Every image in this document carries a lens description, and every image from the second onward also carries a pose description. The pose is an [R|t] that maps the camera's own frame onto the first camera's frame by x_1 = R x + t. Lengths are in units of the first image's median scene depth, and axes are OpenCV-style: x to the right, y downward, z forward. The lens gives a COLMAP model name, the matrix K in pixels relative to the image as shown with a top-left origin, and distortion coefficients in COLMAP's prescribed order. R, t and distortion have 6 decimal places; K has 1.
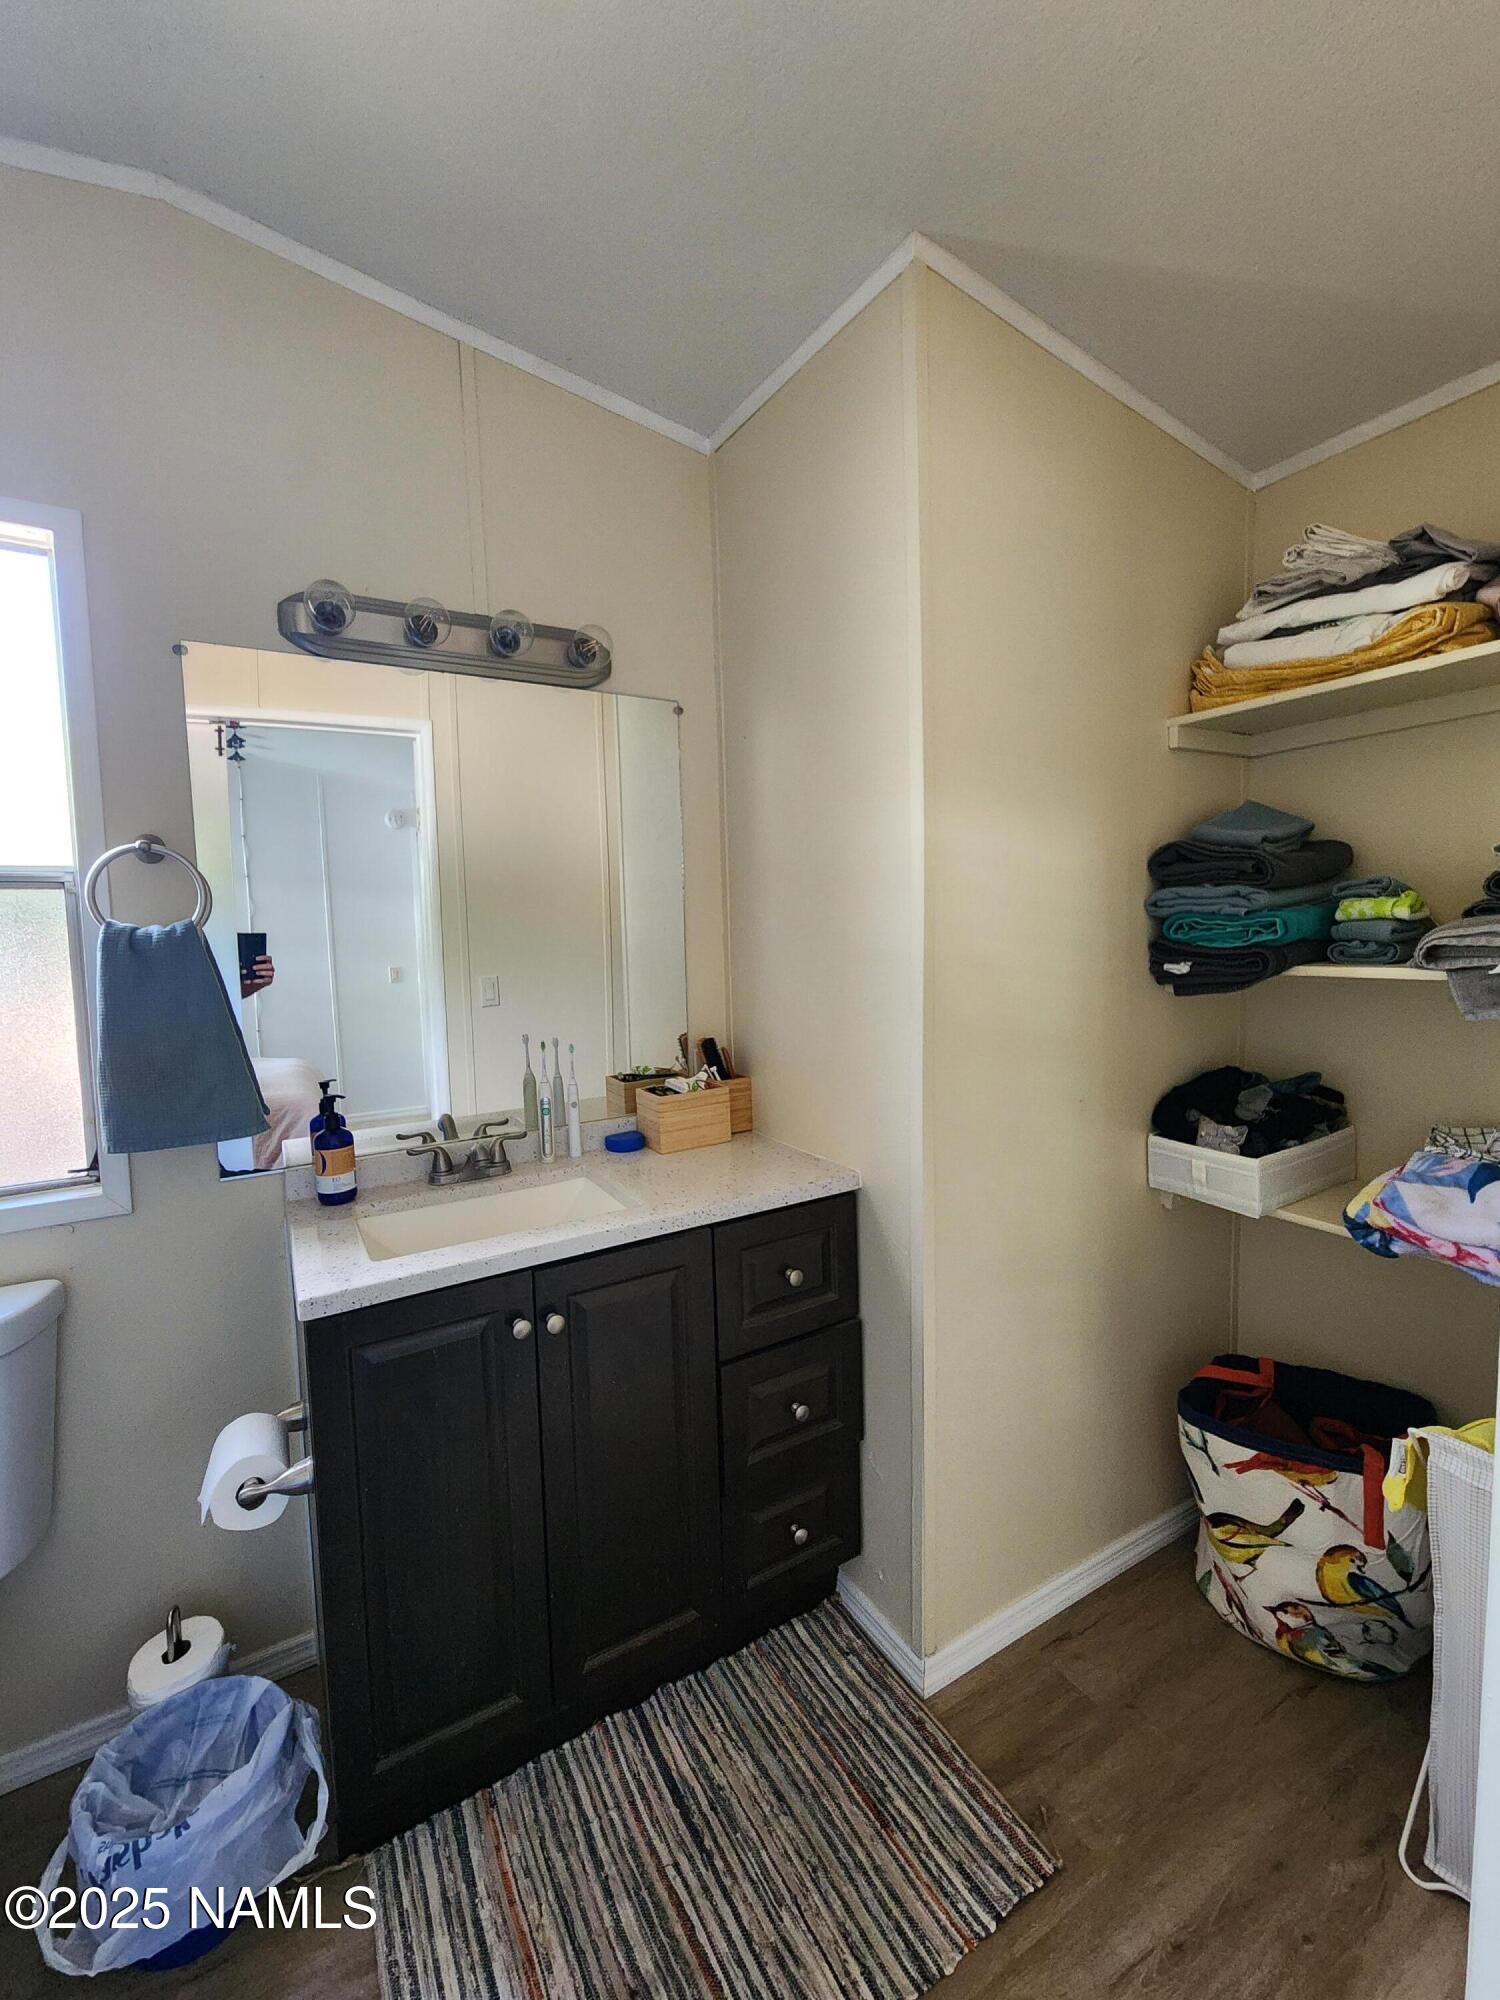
lens RADIAL K [[843.5, 0, 738.4], [0, 843.5, 981.4], [0, 0, 1]] dist [0.000881, -0.000009]
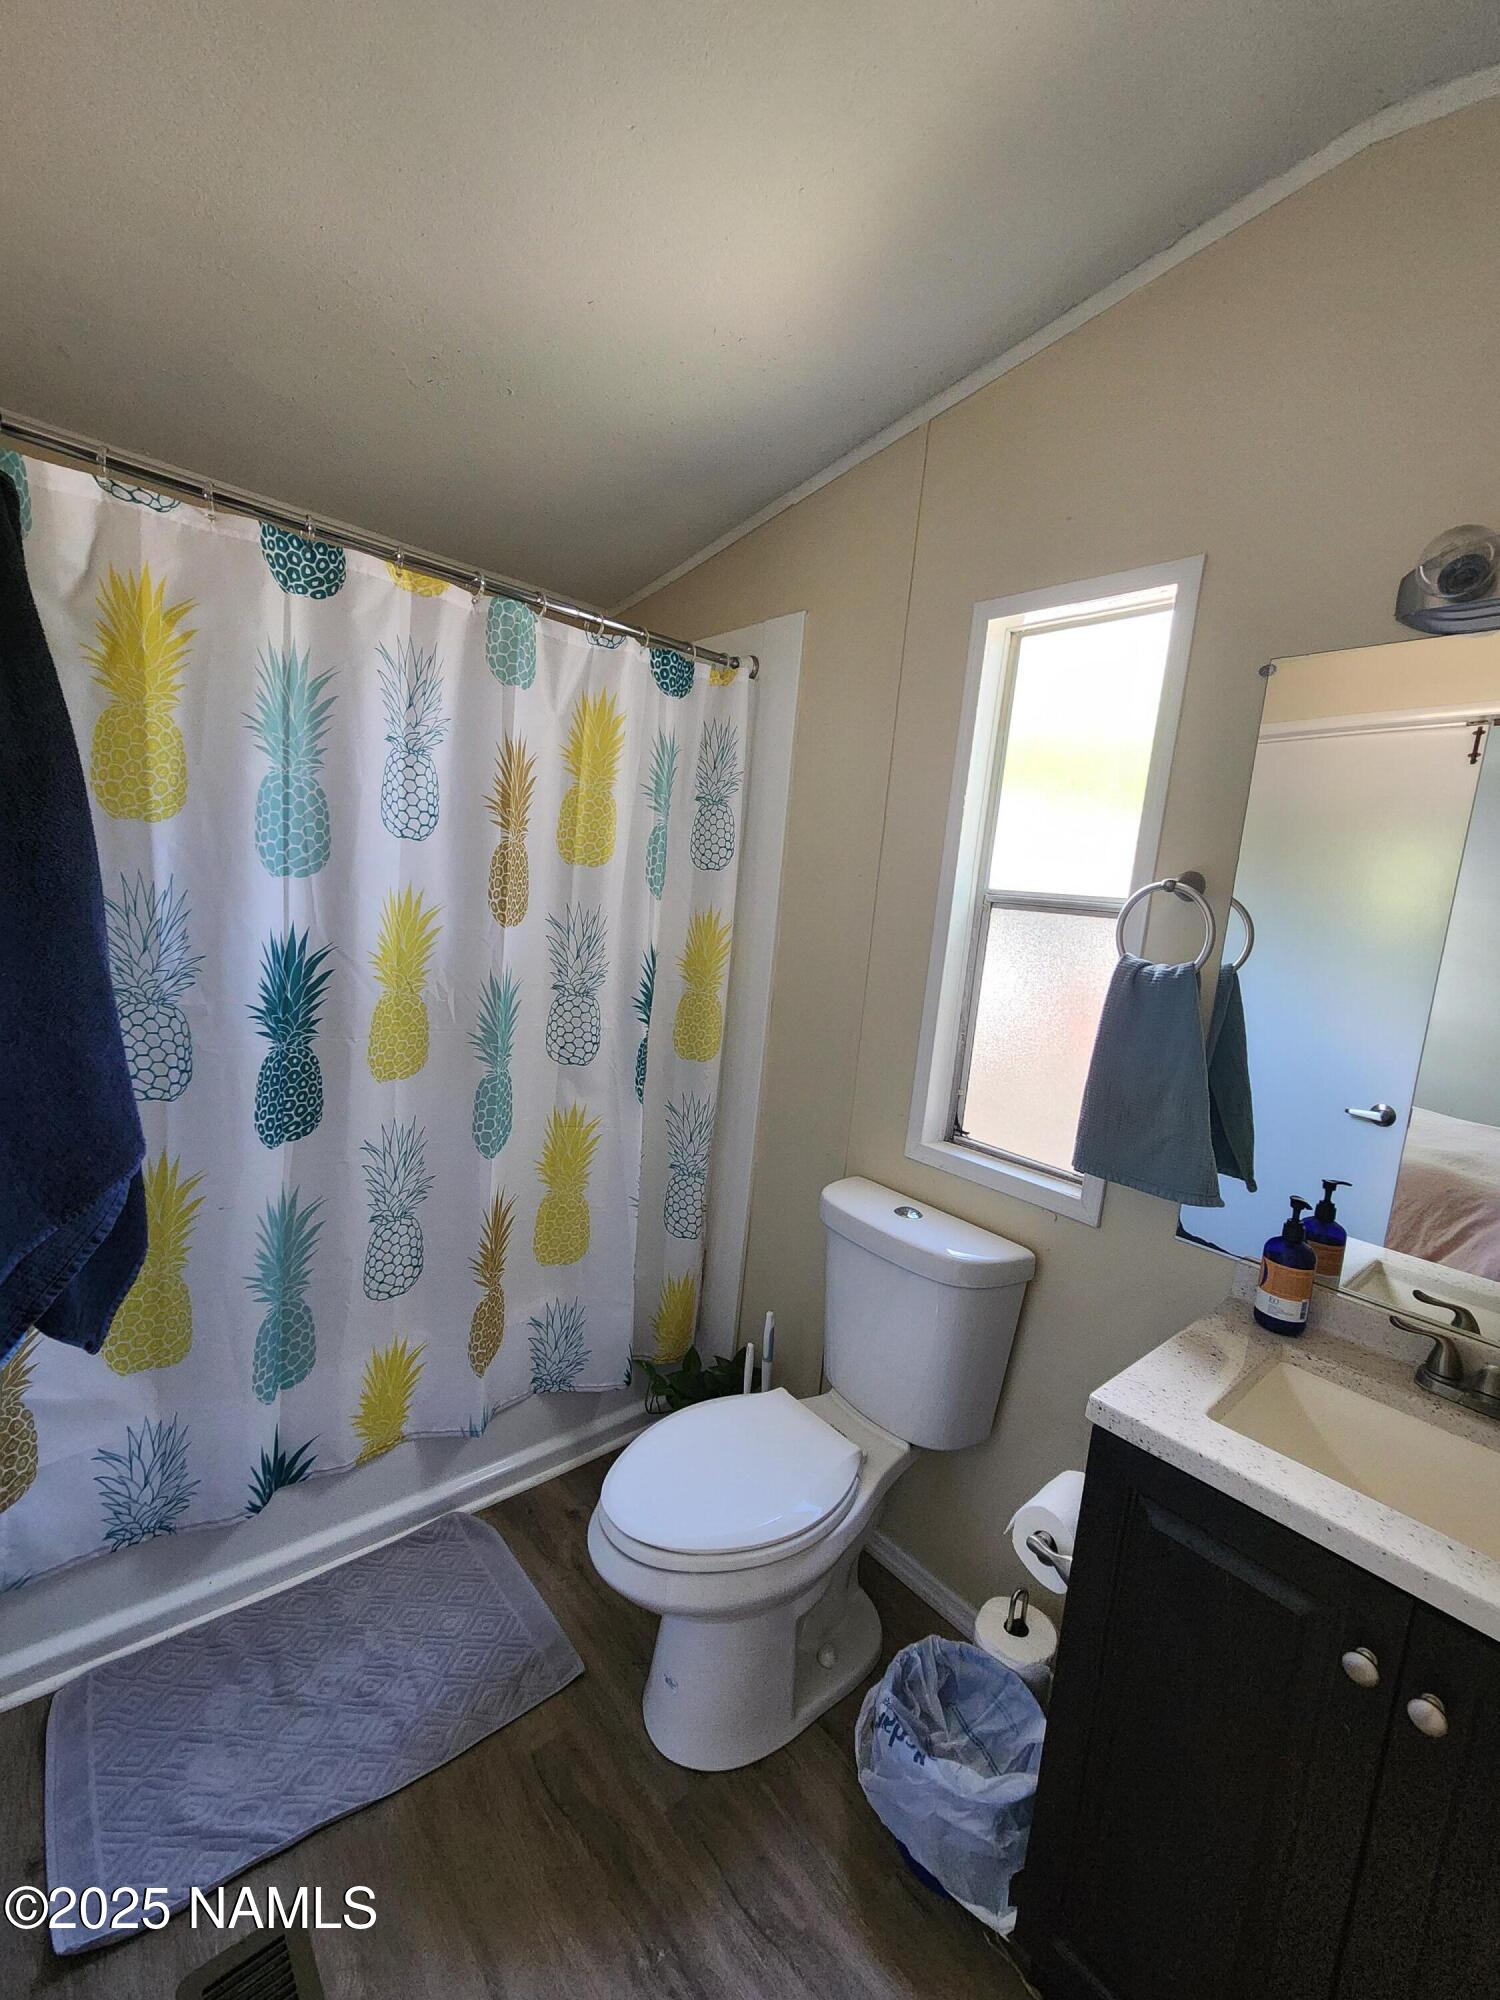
lens RADIAL K [[843.5, 0, 738.4], [0, 843.5, 981.4], [0, 0, 1]] dist [0.000881, -0.000009]
pose [[0.184064, 0.160277, -0.969759, 0.177882], [-0.165513, 0.977581, 0.130154, -0.092187], [0.968879, 0.136551, 0.206465, 0.315845]]
